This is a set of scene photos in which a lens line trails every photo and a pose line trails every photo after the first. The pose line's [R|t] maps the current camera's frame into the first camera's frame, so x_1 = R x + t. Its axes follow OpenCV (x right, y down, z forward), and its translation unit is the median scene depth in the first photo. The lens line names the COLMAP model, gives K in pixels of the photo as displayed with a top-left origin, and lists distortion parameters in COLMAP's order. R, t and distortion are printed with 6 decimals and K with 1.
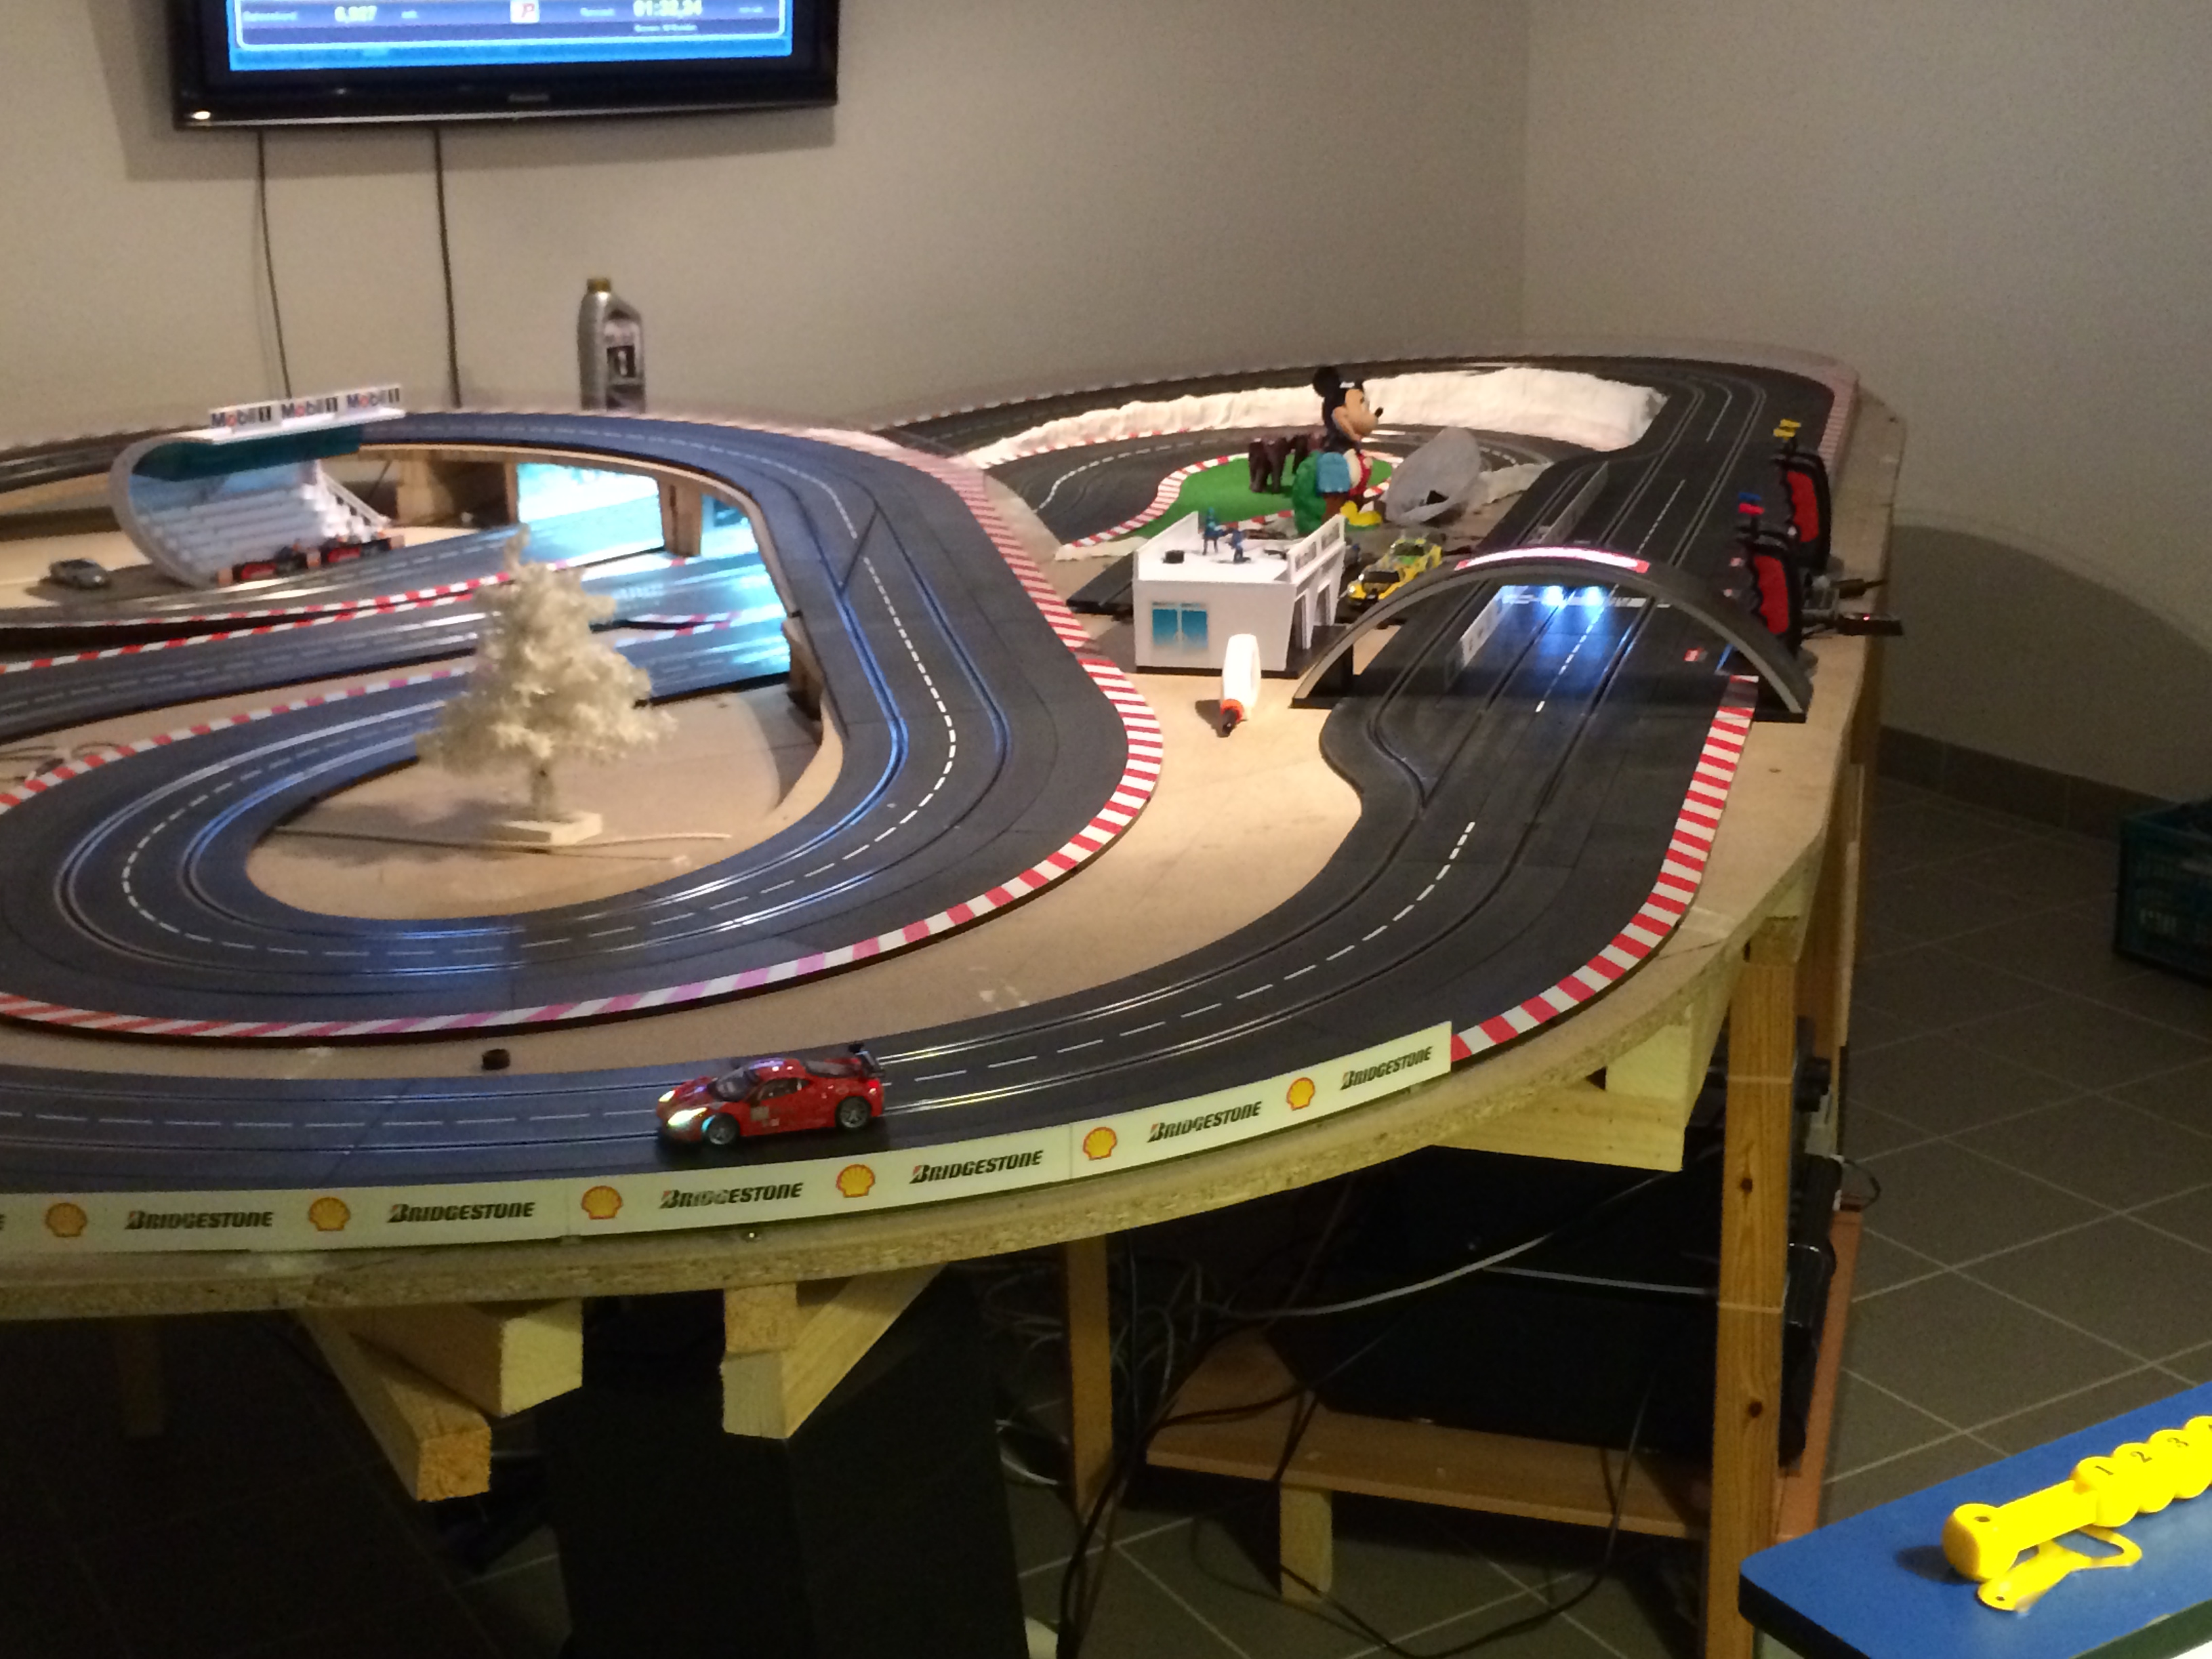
lens RADIAL K [[2922.1, 0, 1110.8], [0, 2922.1, 797.2], [0, 0, 1]] dist [0.053425, 0.000000]
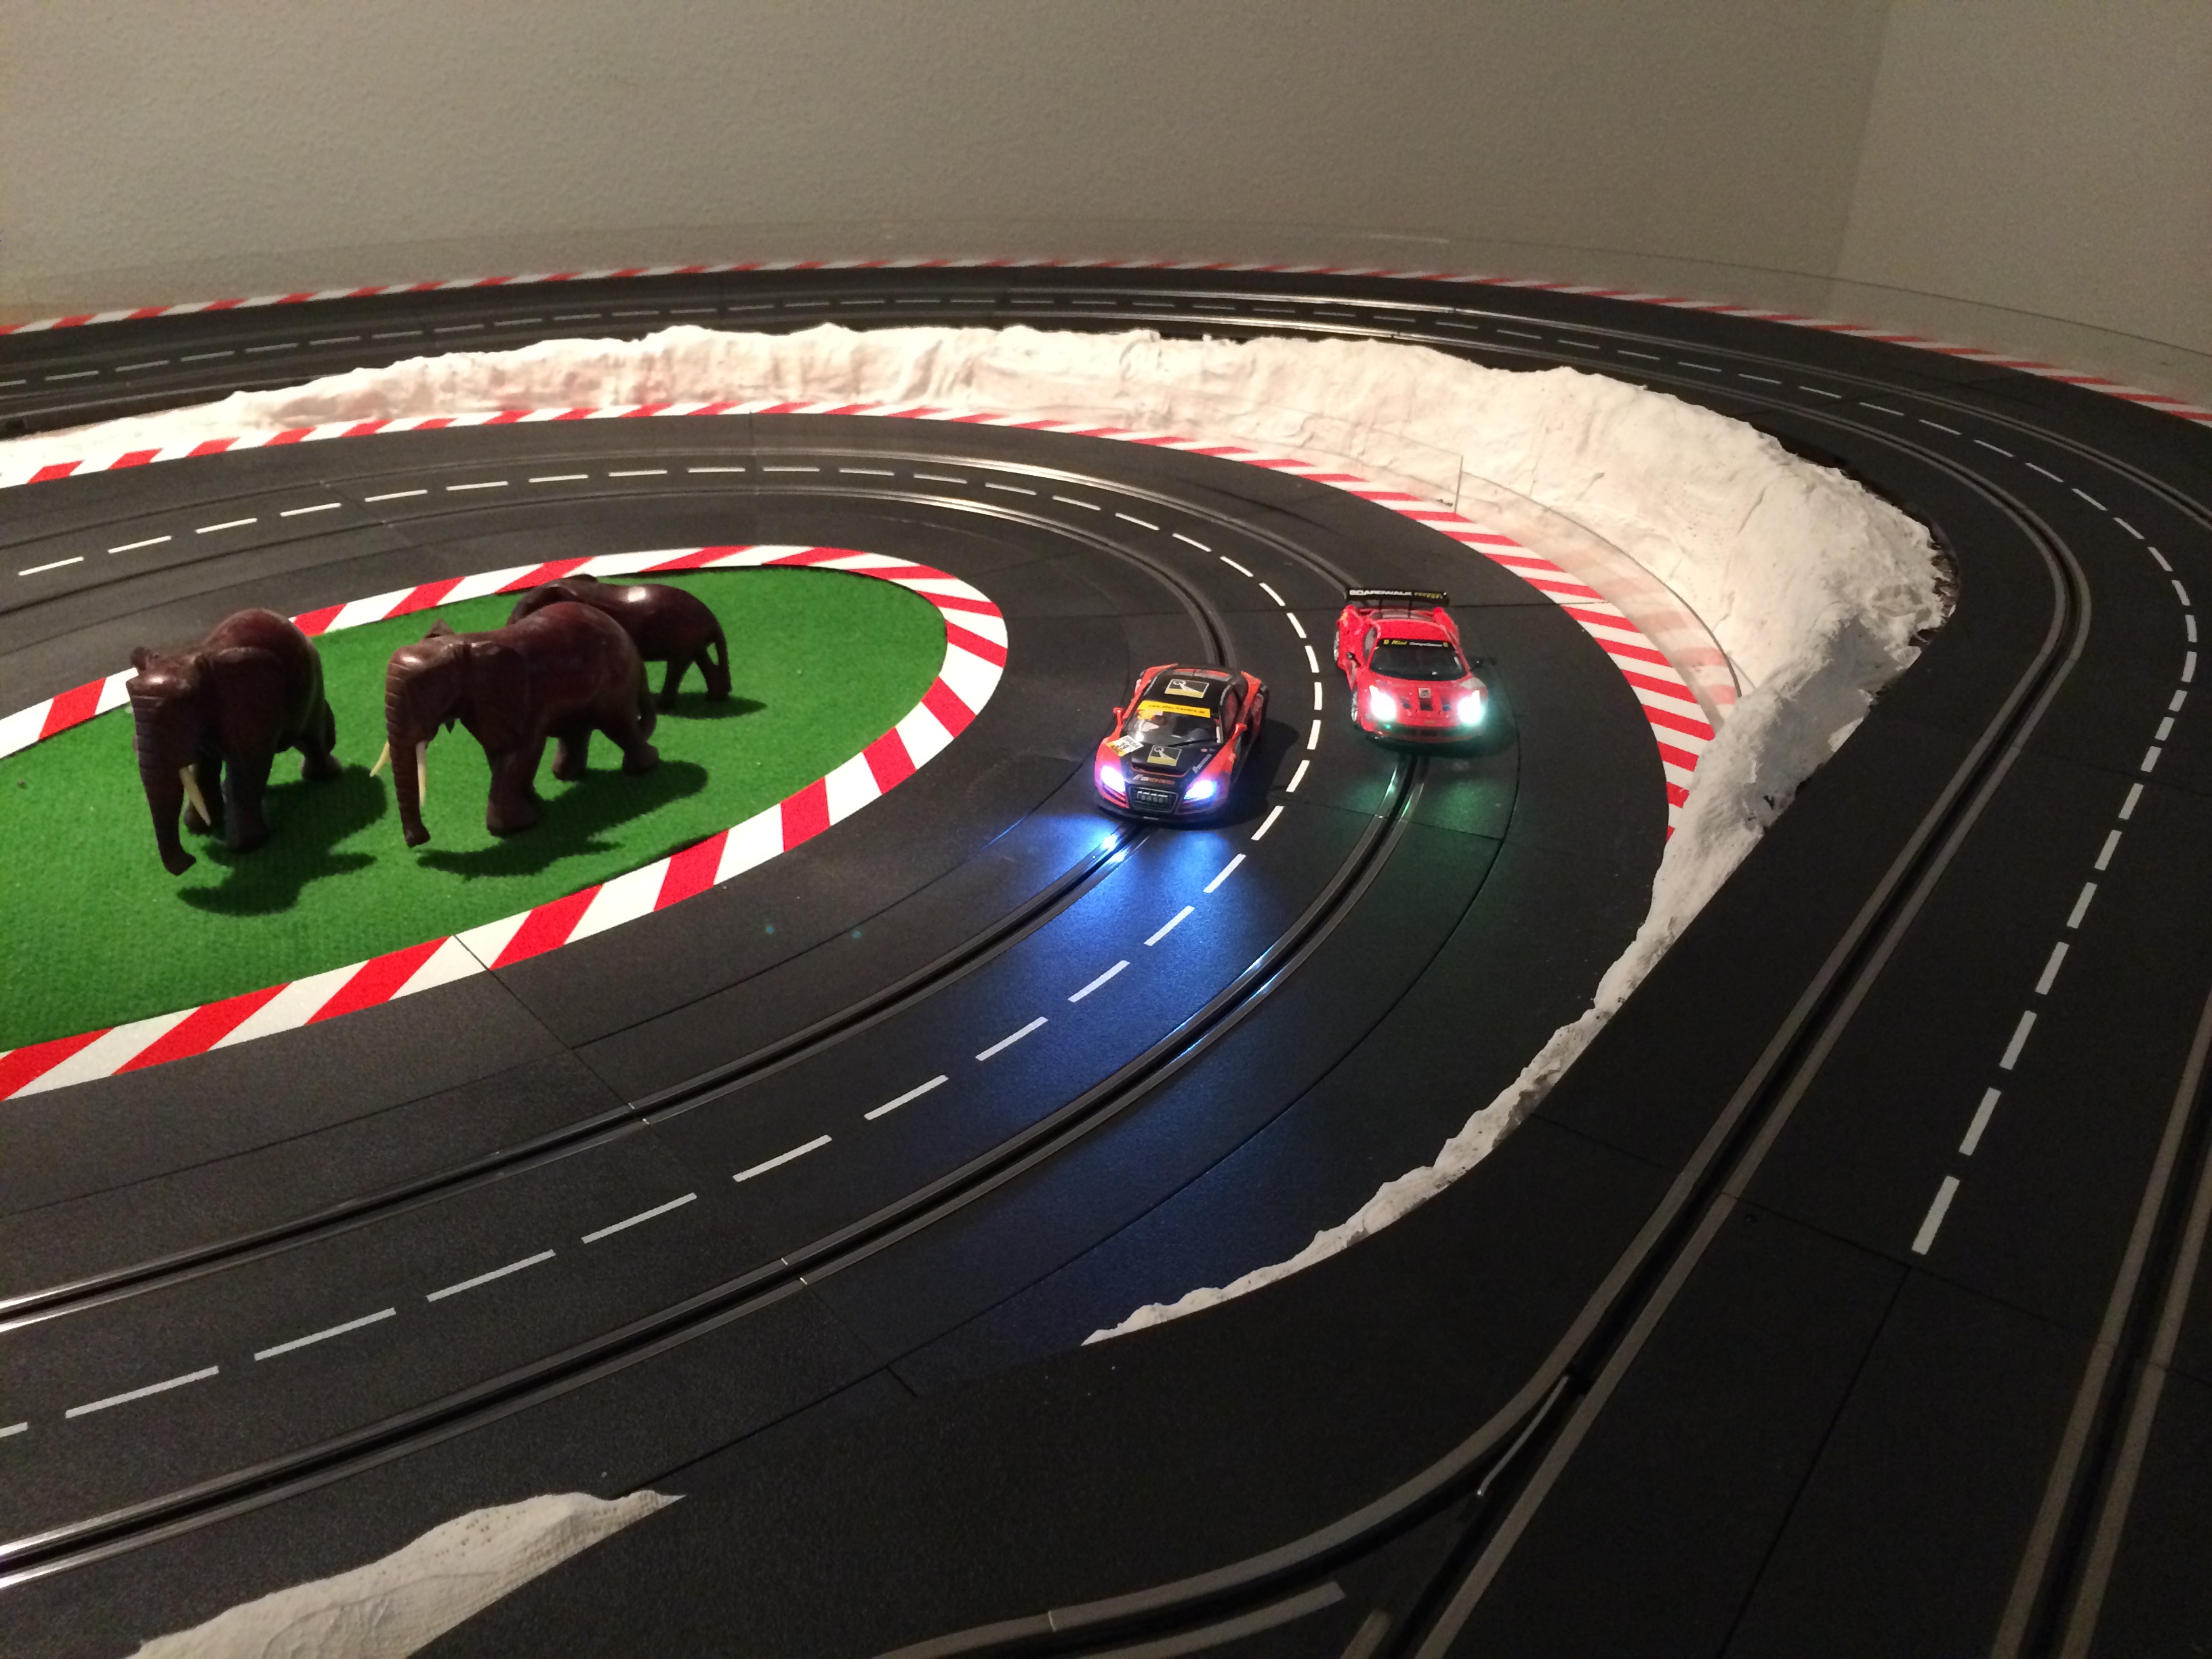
lens RADIAL K [[1900.5, 0, 1094.6], [0, 1900.5, 841.7], [0, 0, 1]] dist [0.069012, -0.077339]
pose [[0.942502, 0.200713, -0.267216, 0.203868], [-0.140256, 0.963302, 0.228861, -0.177510], [0.303345, -0.178224, 0.936065, 0.976844]]
